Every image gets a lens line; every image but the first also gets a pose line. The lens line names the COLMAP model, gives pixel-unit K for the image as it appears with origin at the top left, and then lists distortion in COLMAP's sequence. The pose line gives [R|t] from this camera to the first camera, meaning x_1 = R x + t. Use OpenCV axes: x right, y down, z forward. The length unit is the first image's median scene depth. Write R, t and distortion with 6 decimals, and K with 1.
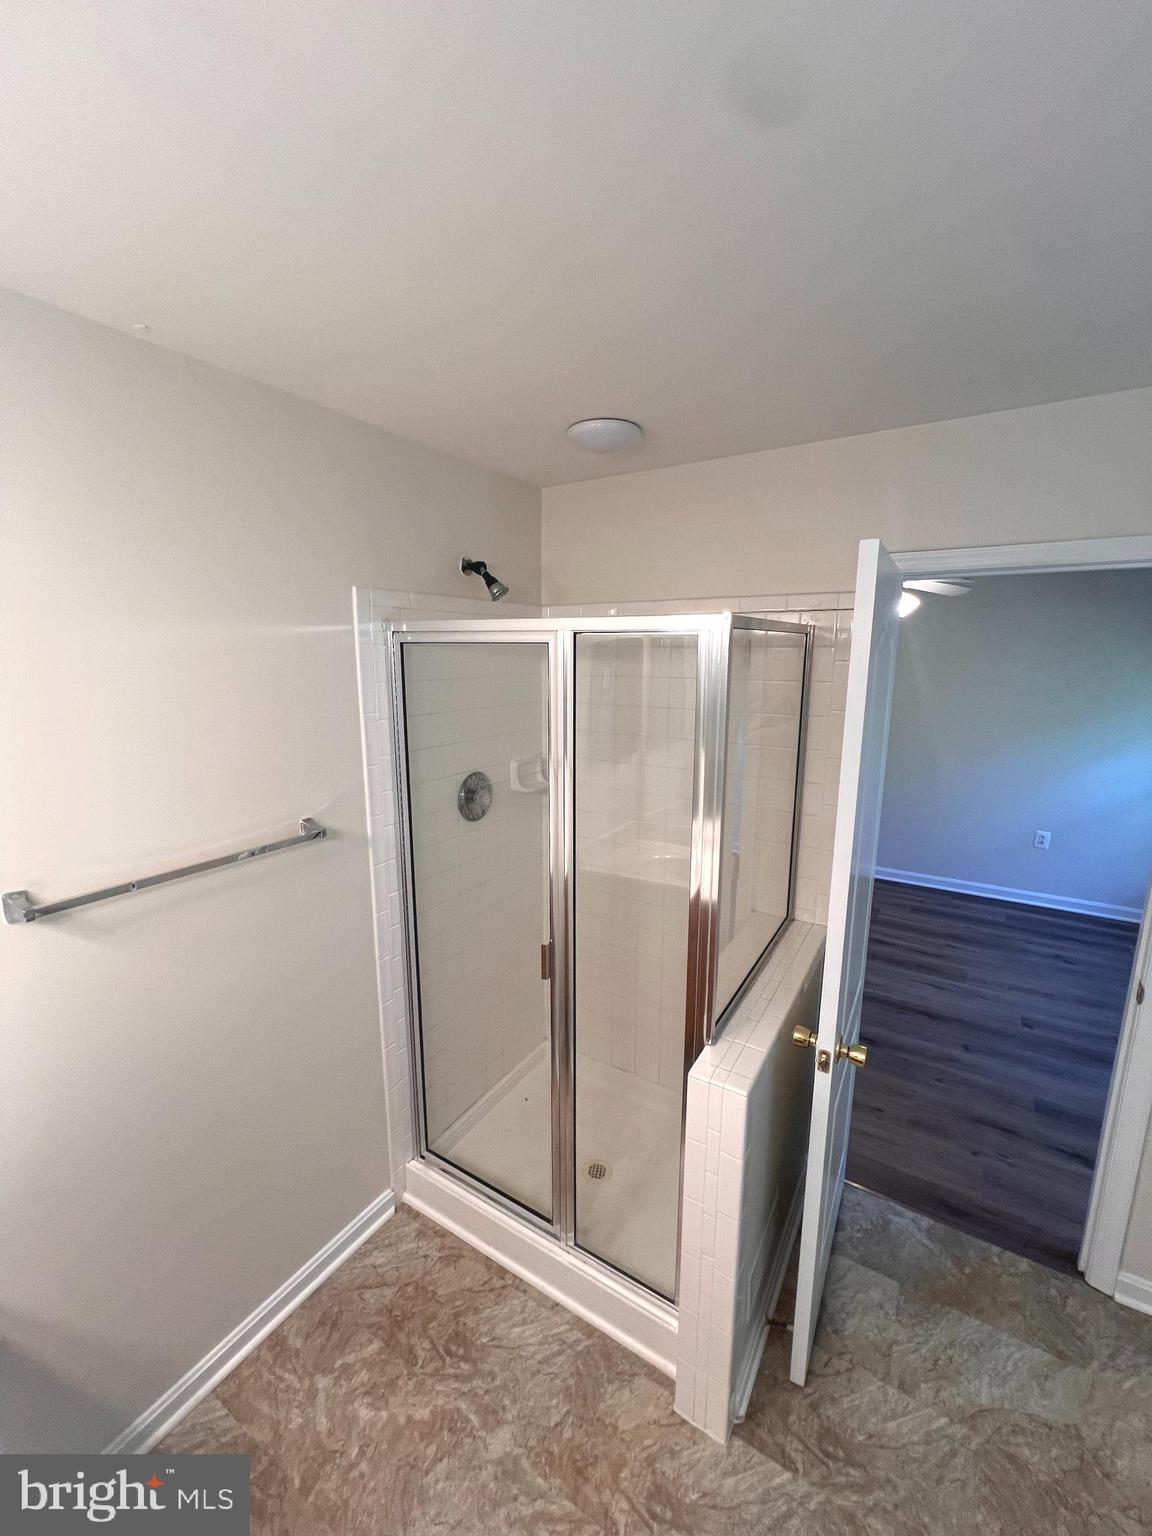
lens RADIAL K [[616.9, 0, 580.6], [0, 616.9, 774.5], [0, 0, 1]] dist [-0.001112, 0.000653]
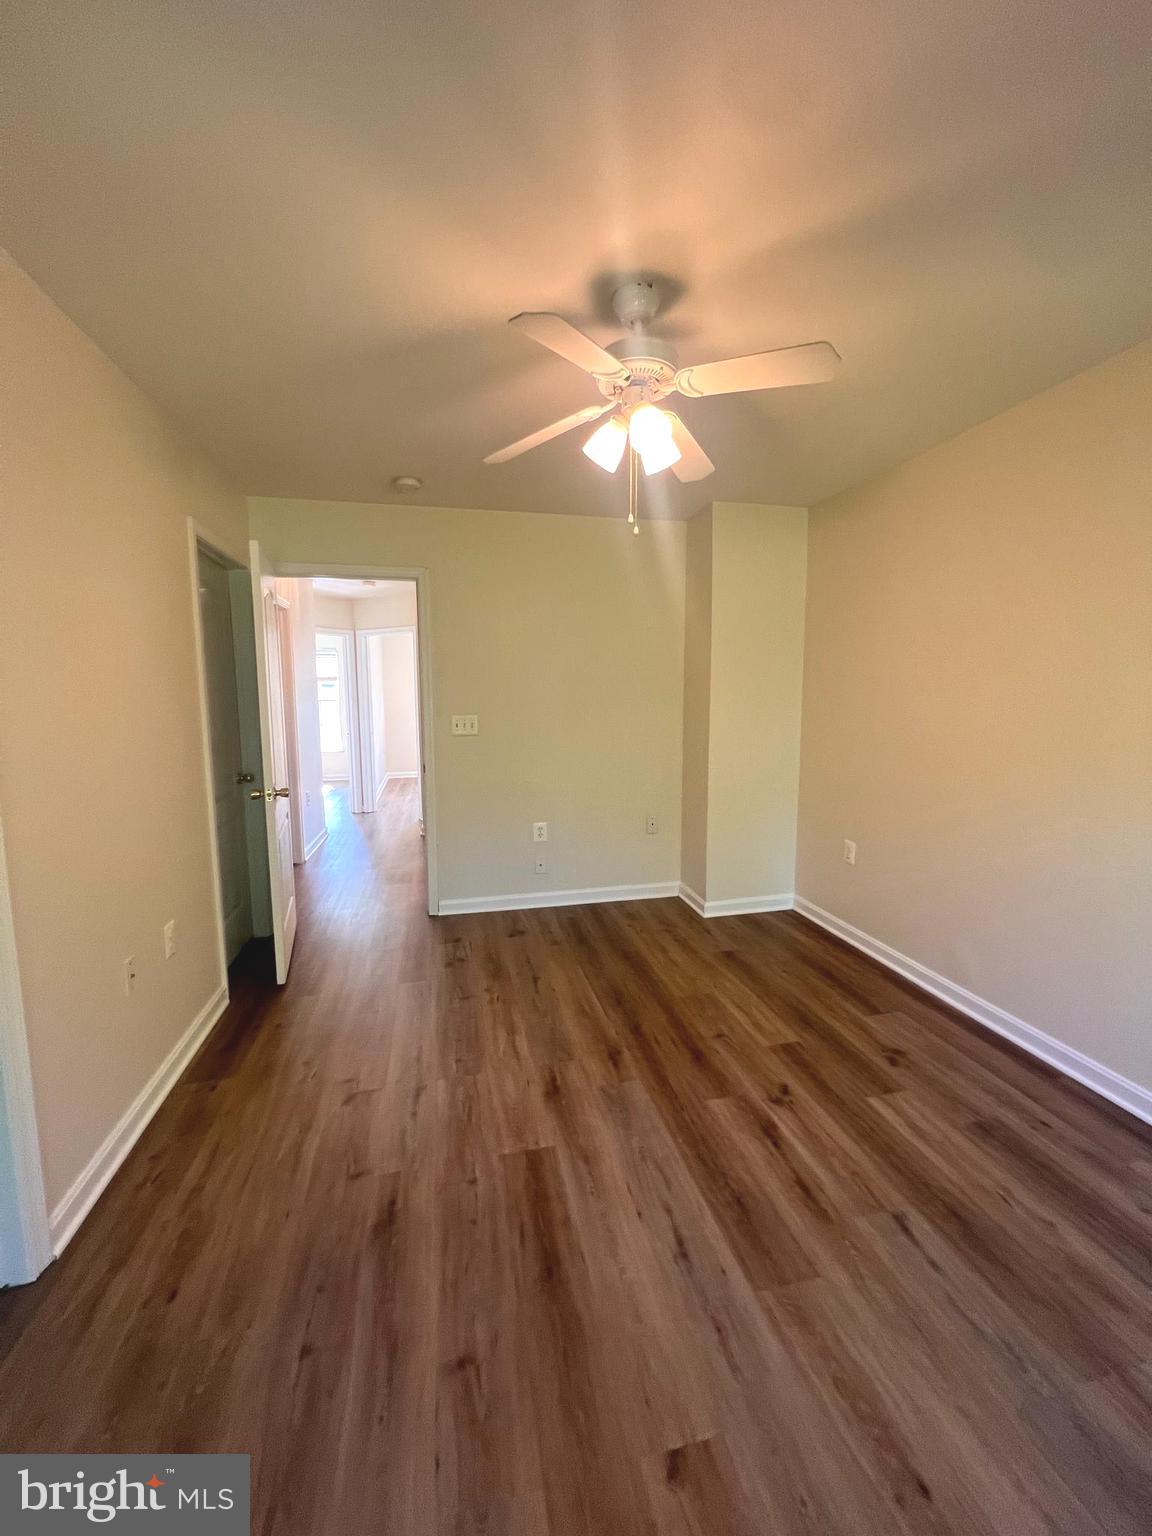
lens RADIAL K [[616.3, 0, 581.6], [0, 616.3, 774.7], [0, 0, 1]] dist [-0.000812, 0.000657]
pose [[0.700456, 0.091373, -0.707822, 0.775442], [-0.141341, 0.989887, -0.012085, 0.019878], [0.699560, 0.108509, 0.706288, 0.572825]]
